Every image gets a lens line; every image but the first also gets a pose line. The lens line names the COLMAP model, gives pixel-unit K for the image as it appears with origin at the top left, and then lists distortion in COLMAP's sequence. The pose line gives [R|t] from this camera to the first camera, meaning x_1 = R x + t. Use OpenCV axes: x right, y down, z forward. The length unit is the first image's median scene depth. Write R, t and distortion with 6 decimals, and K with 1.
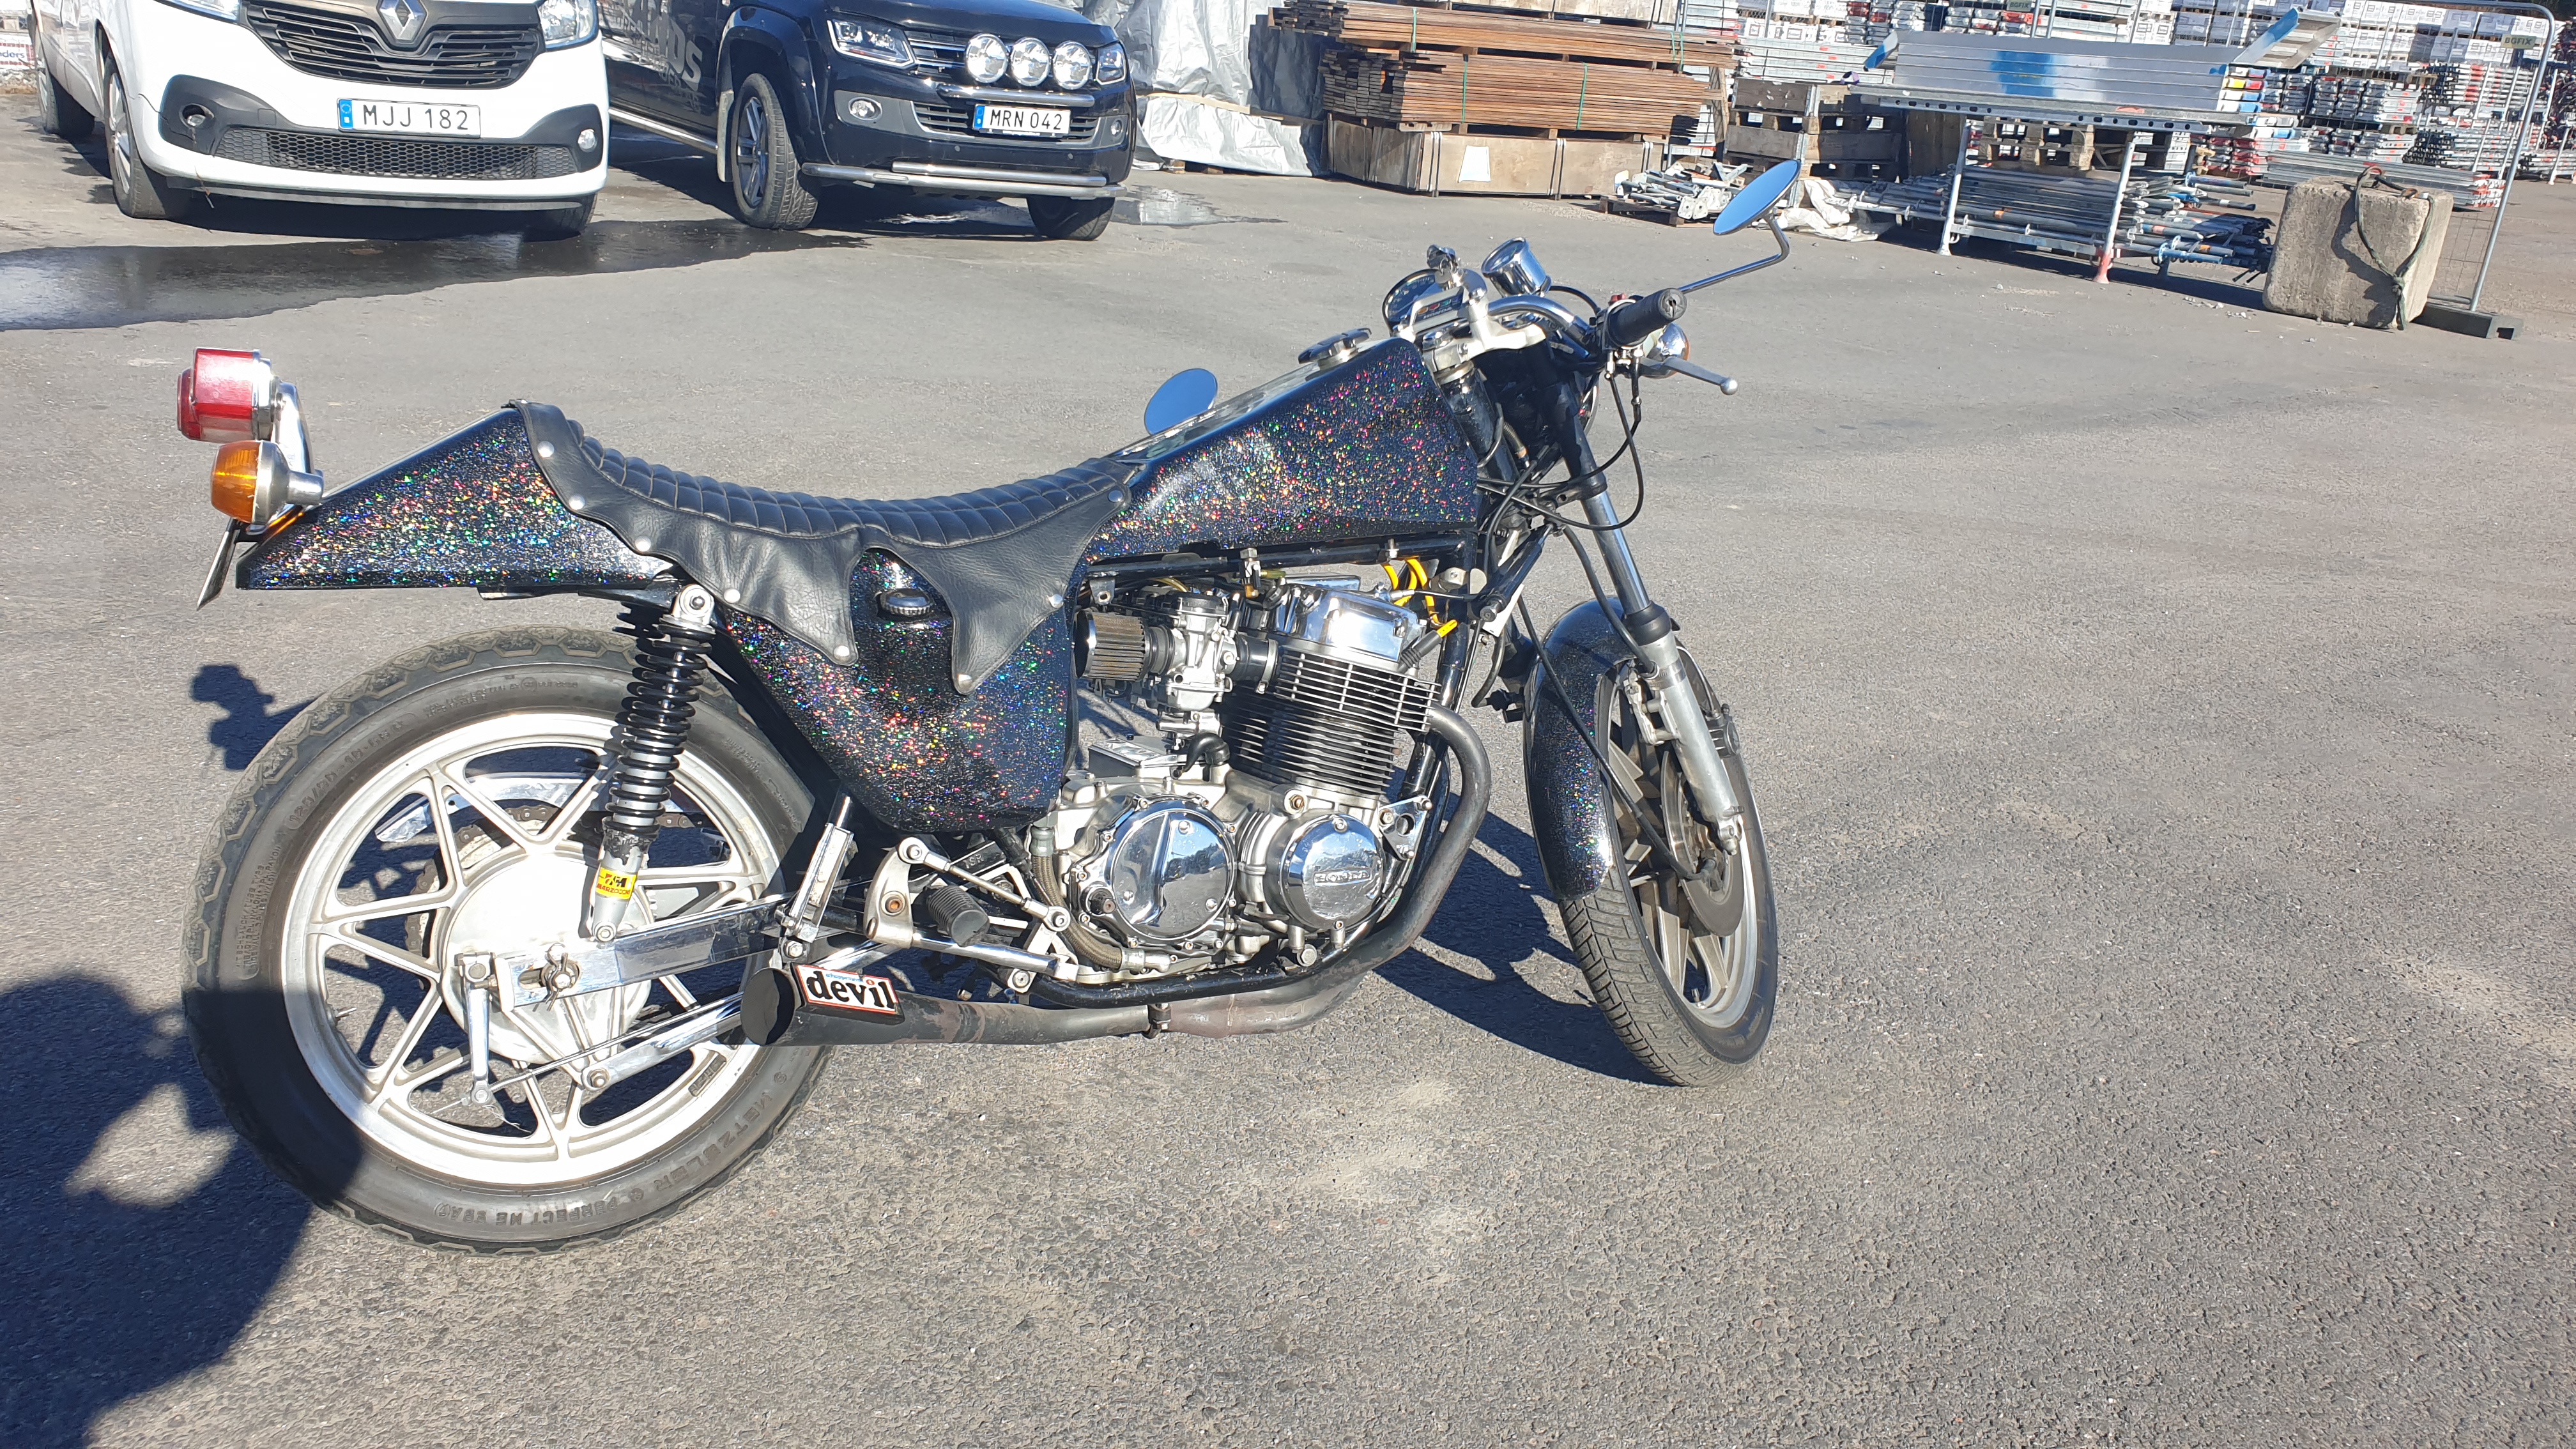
lens RADIAL K [[2001.0, 0, 1285.8], [0, 2001.0, 722.9], [0, 0, 1]] dist [-0.000539, -0.004622]
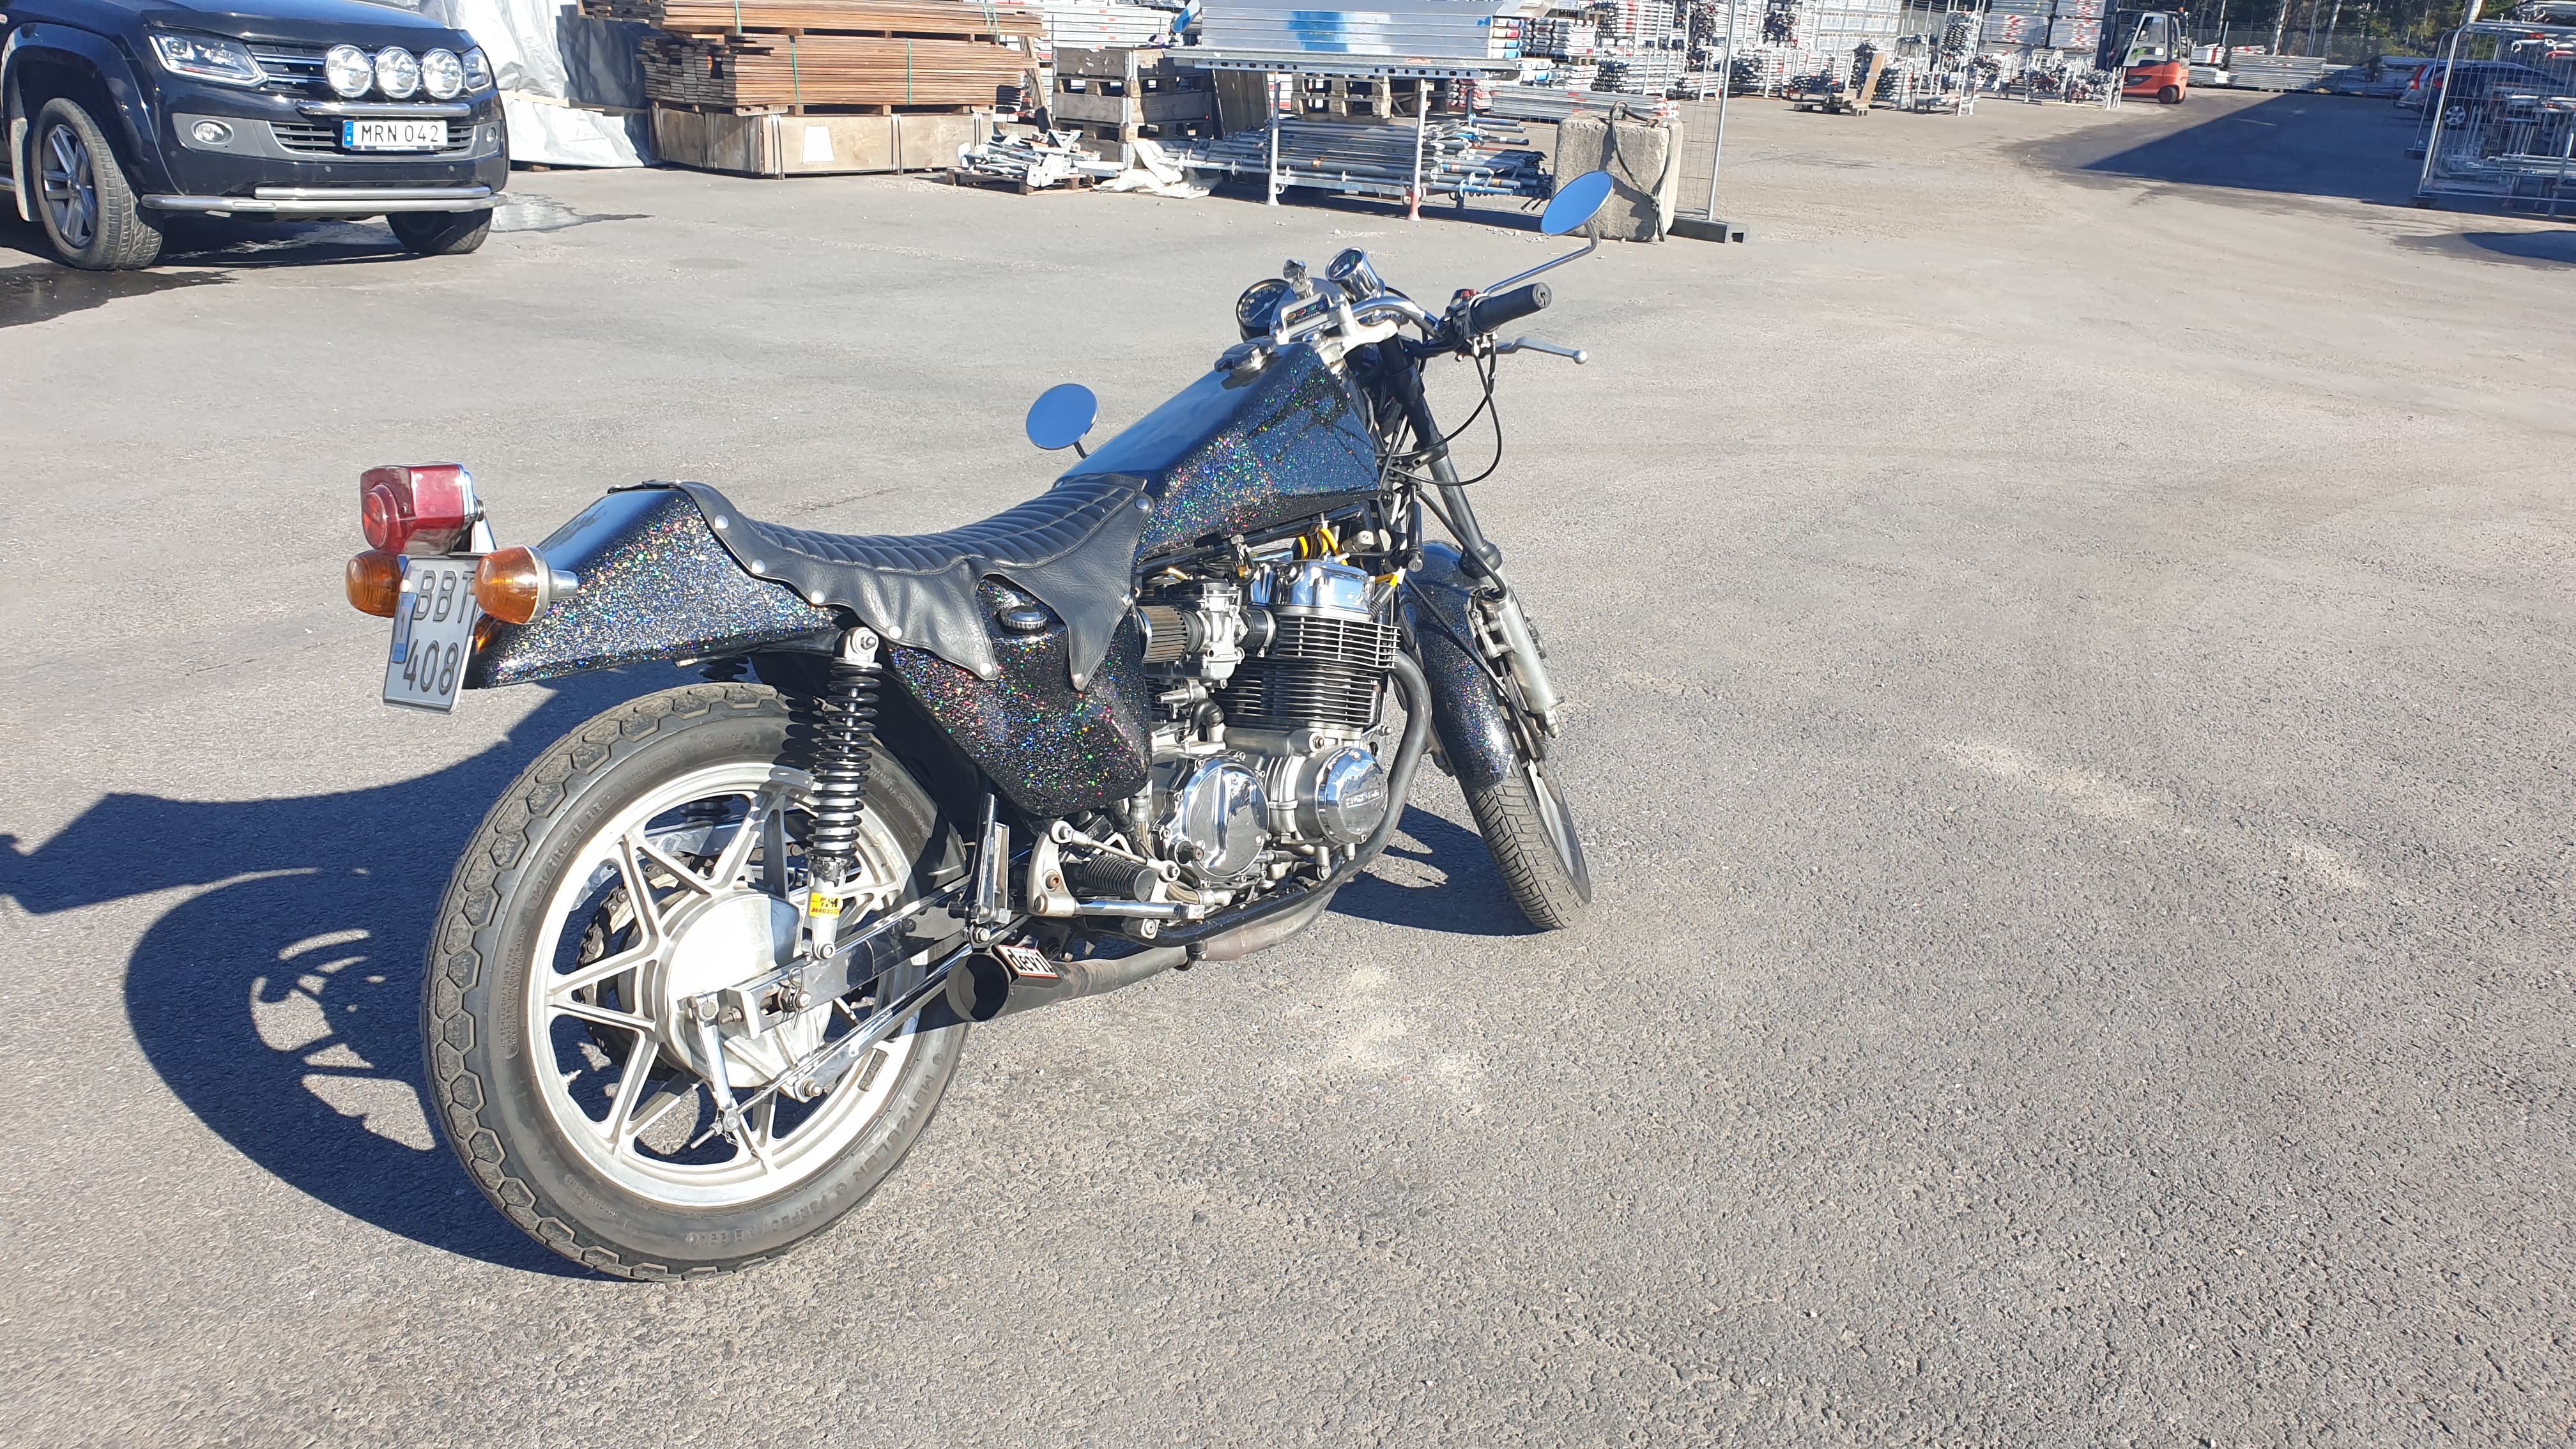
lens RADIAL K [[2001.0, 0, 1291.1], [0, 2001.0, 727.2], [0, 0, 1]] dist [-0.000539, -0.004622]
pose [[0.929216, -0.157362, 0.334358, -0.276748], [0.150114, 0.987523, 0.047583, -0.019016], [-0.337674, 0.005977, 0.941244, -0.076568]]
